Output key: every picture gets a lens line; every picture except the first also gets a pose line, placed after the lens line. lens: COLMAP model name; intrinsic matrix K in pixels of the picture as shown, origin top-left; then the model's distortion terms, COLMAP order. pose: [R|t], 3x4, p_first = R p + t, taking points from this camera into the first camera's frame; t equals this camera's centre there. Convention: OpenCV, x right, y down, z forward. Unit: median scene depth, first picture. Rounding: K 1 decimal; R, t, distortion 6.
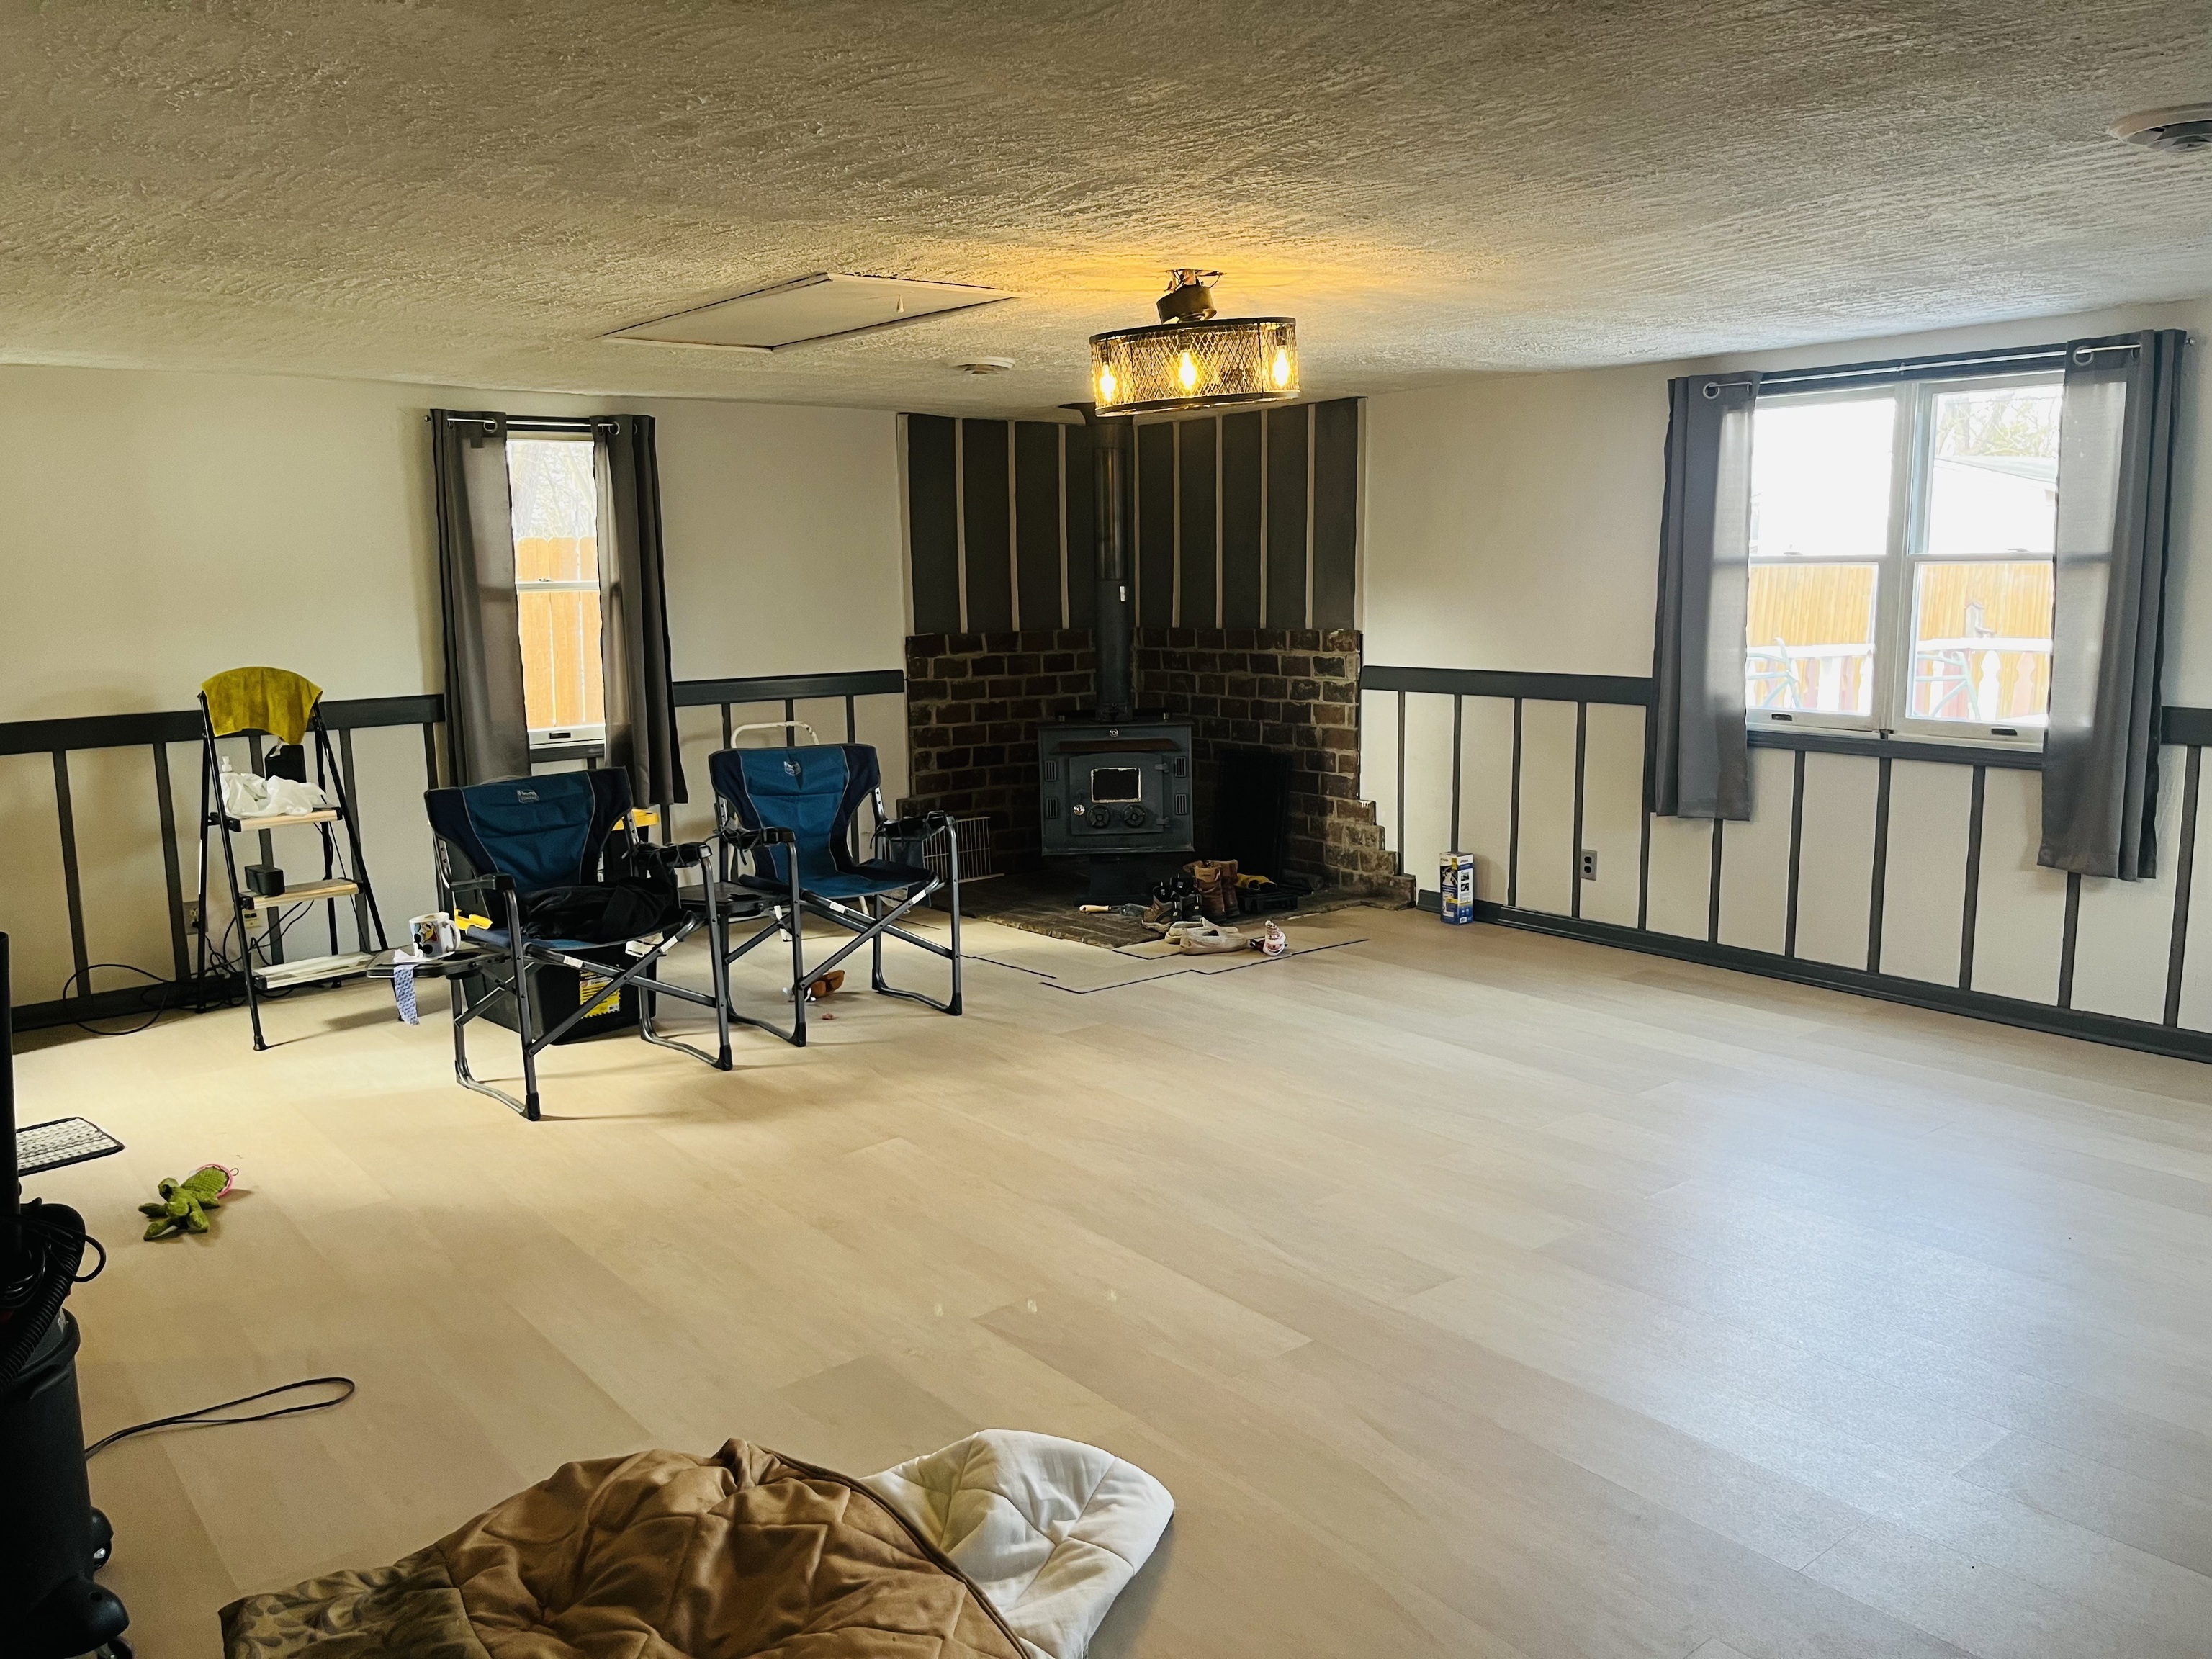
lens RADIAL K [[1688.8, 0, 1105.6], [0, 1688.8, 852.8], [0, 0, 1]] dist [0.067922, -0.093775]
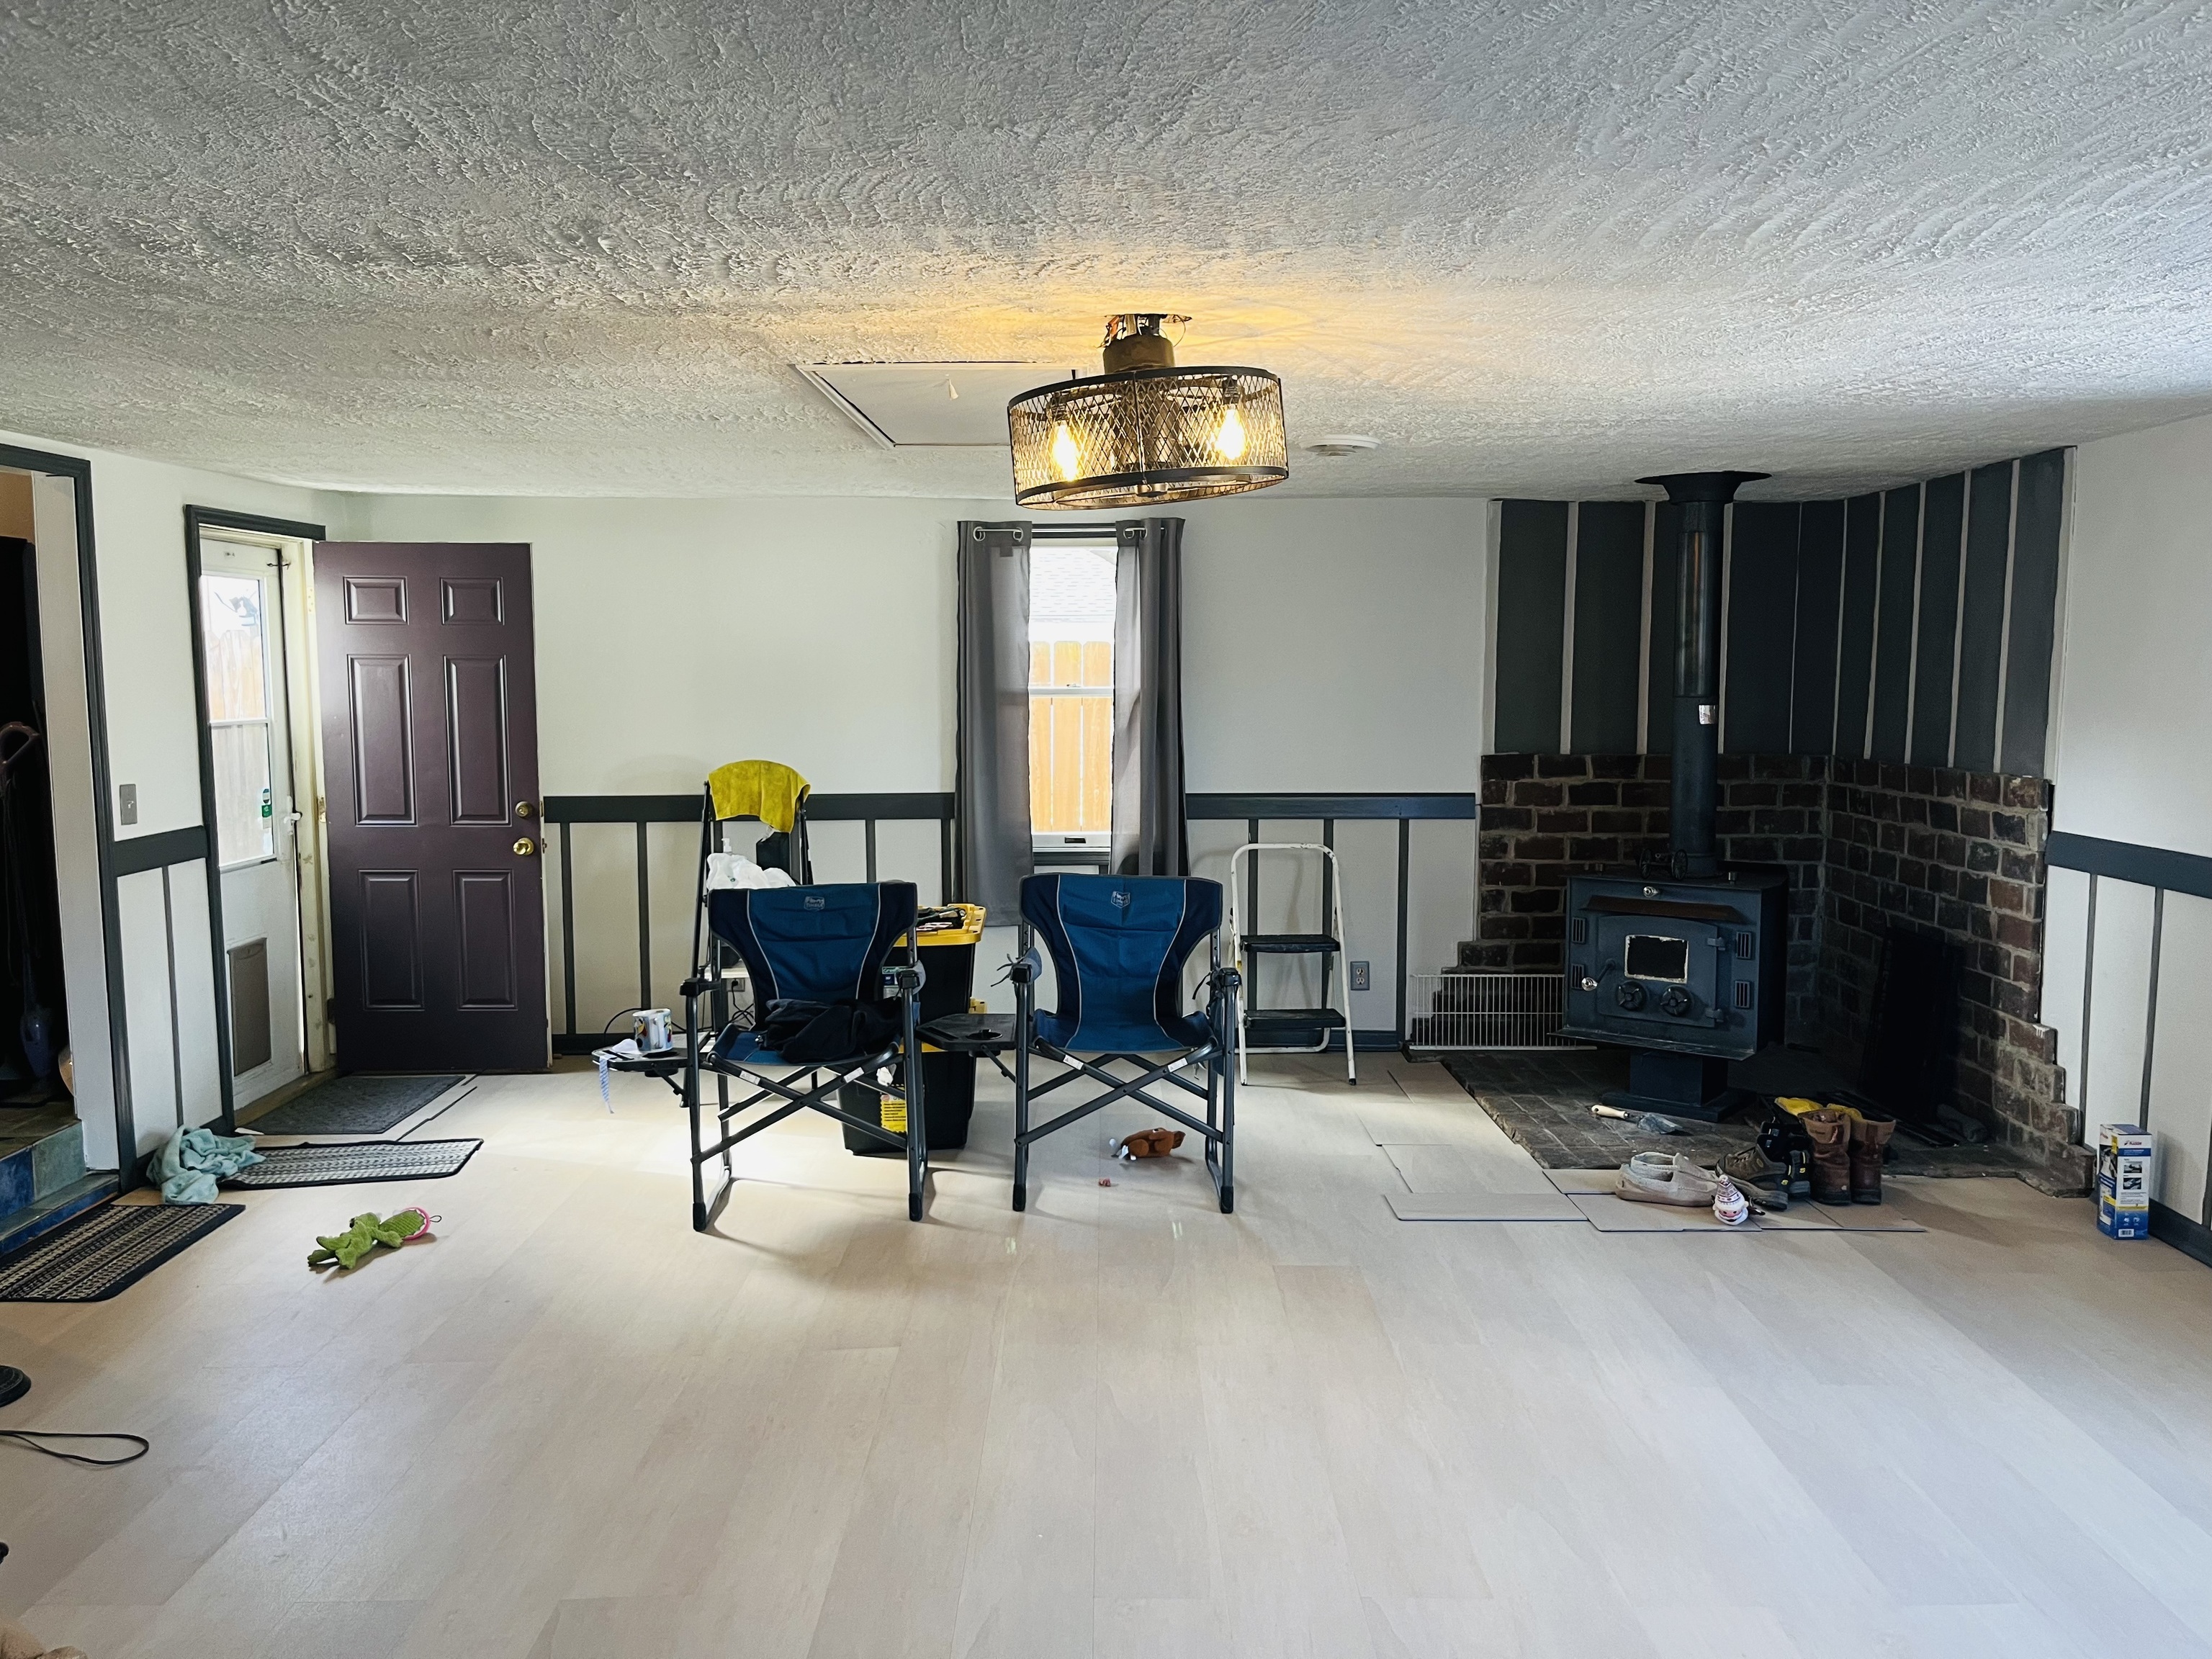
lens RADIAL K [[1688.8, 0, 1093.6], [0, 1688.8, 835.0], [0, 0, 1]] dist [0.067922, -0.093775]
pose [[0.781264, 0.078807, -0.619206, 0.306559], [-0.116237, 0.993015, -0.020276, -0.054582], [0.613283, 0.087815, 0.784967, 0.239144]]
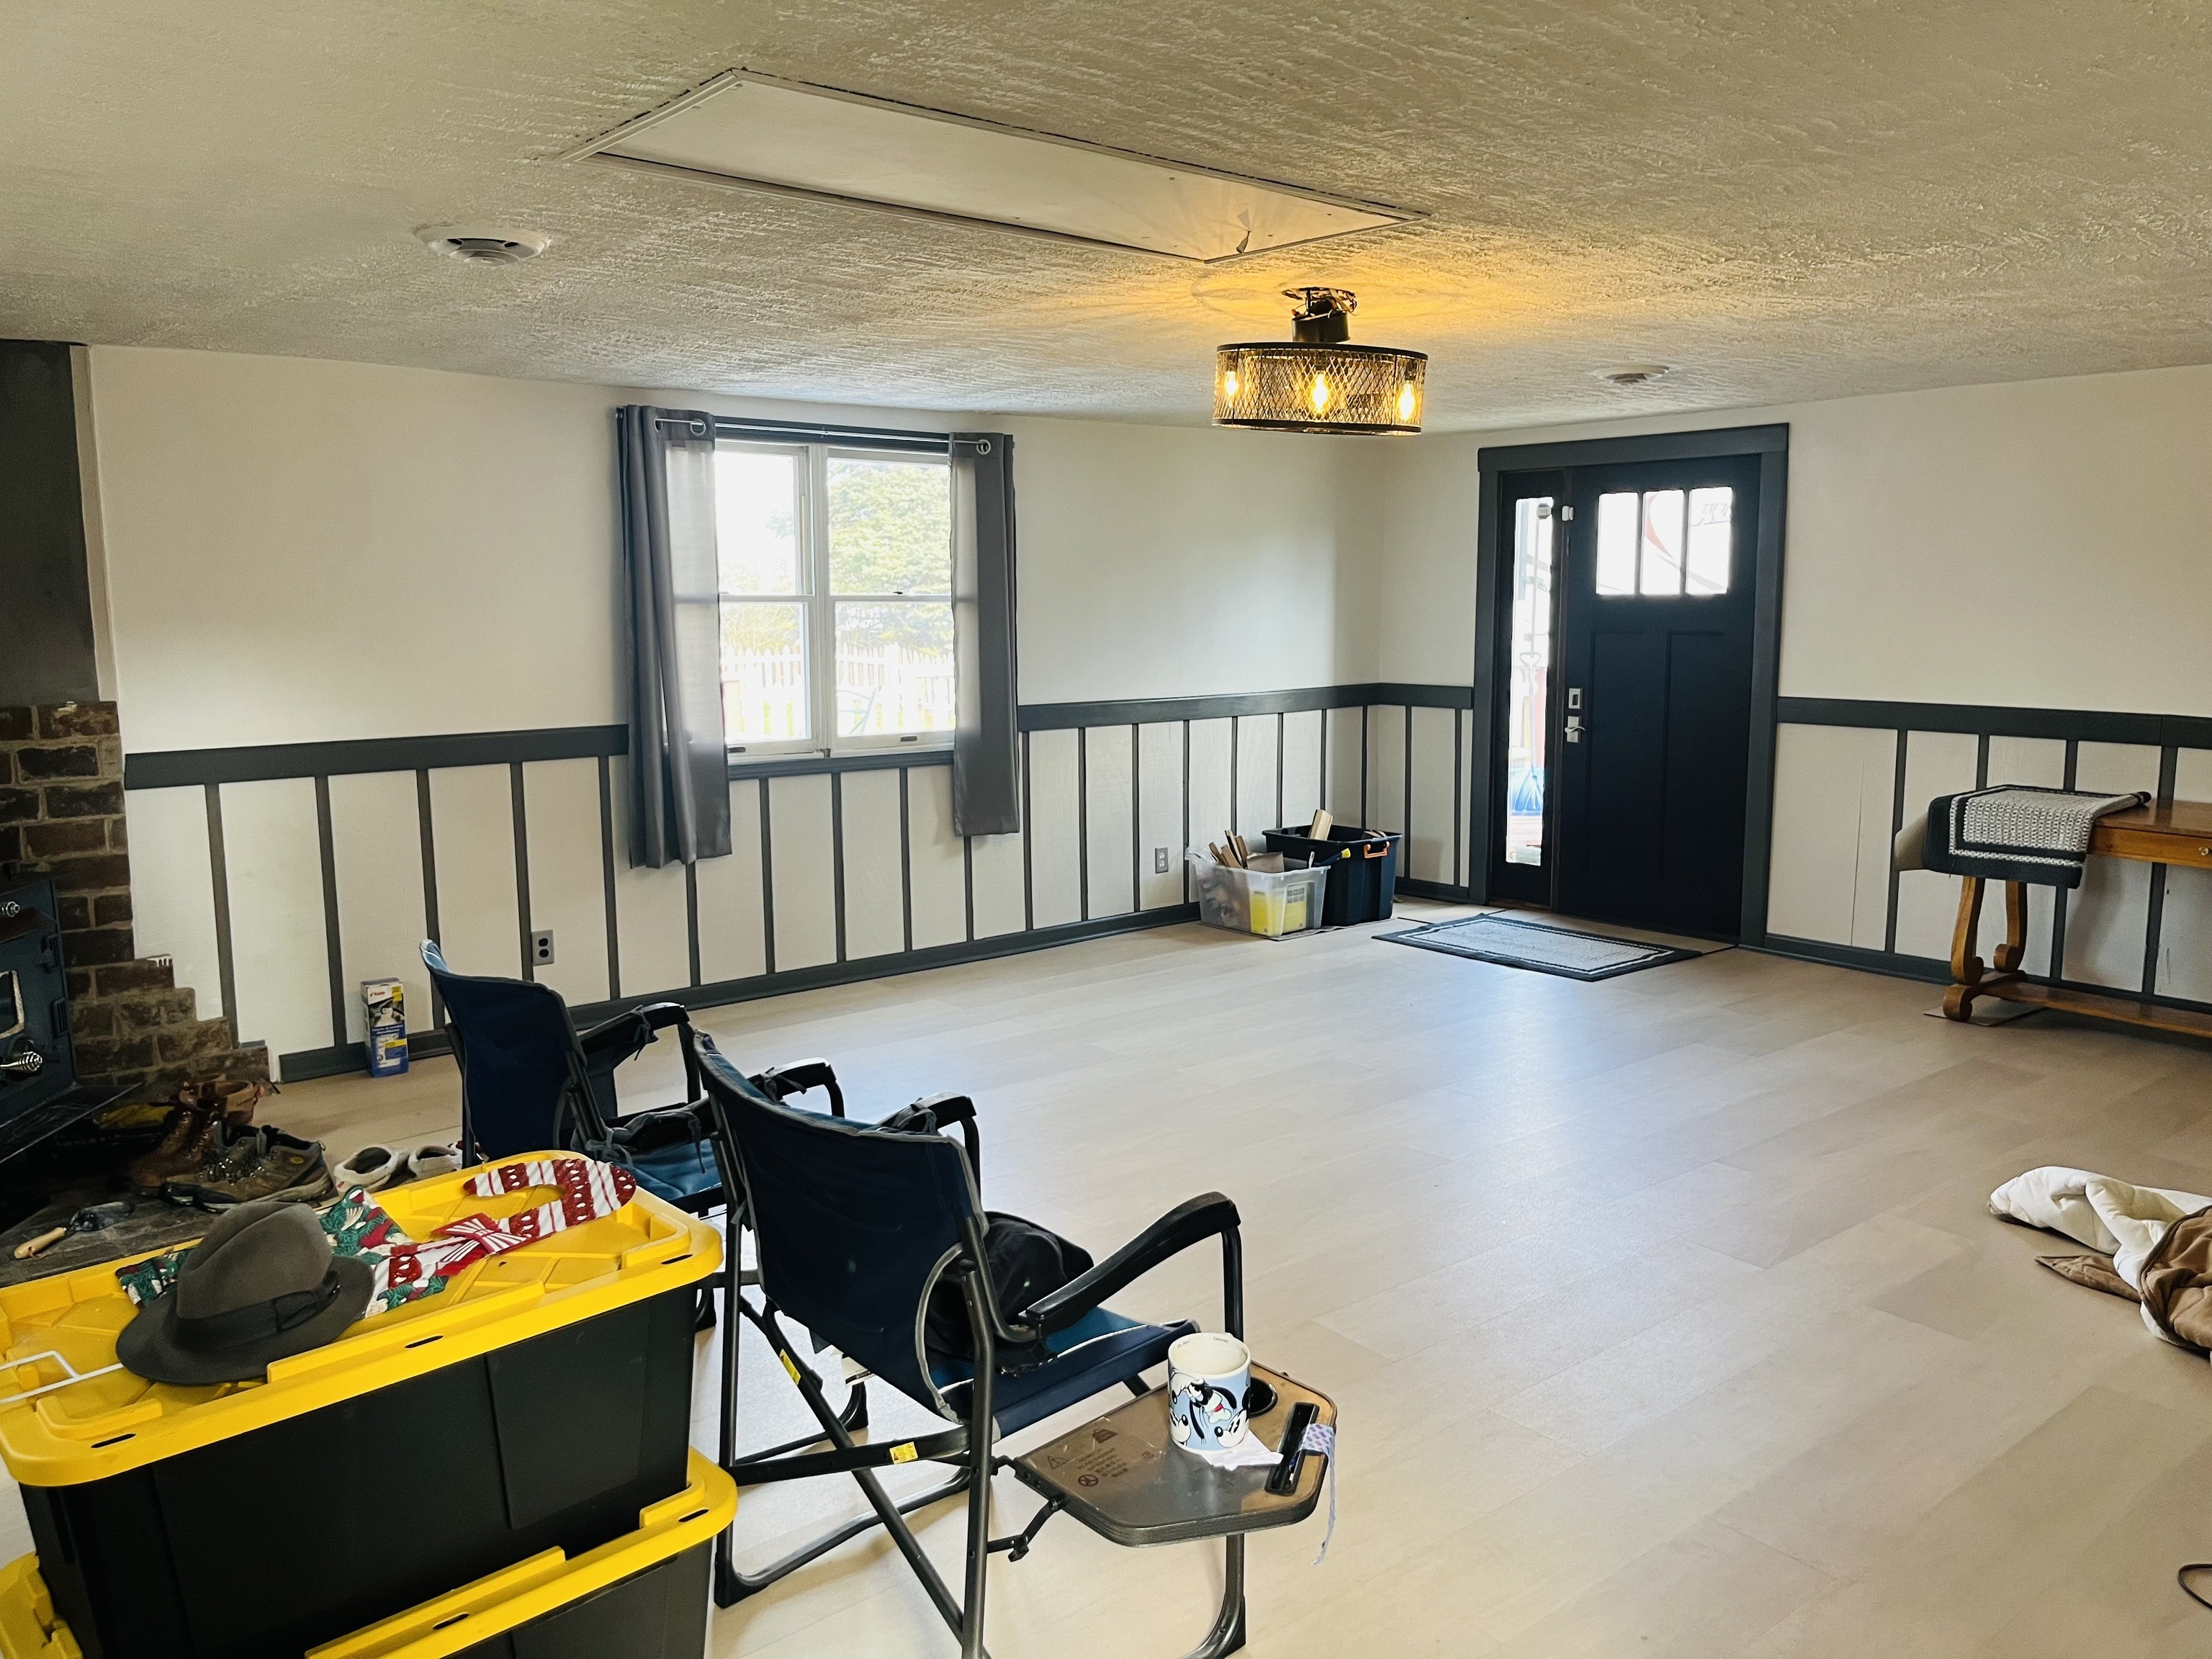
lens RADIAL K [[1688.8, 0, 1106.1], [0, 1688.8, 814.3], [0, 0, 1]] dist [0.067922, -0.093775]
pose [[-0.013578, -0.117805, 0.992944, -0.561450], [0.175119, 0.977407, 0.118356, -0.109964], [-0.984454, 0.175490, 0.007359, 0.691665]]
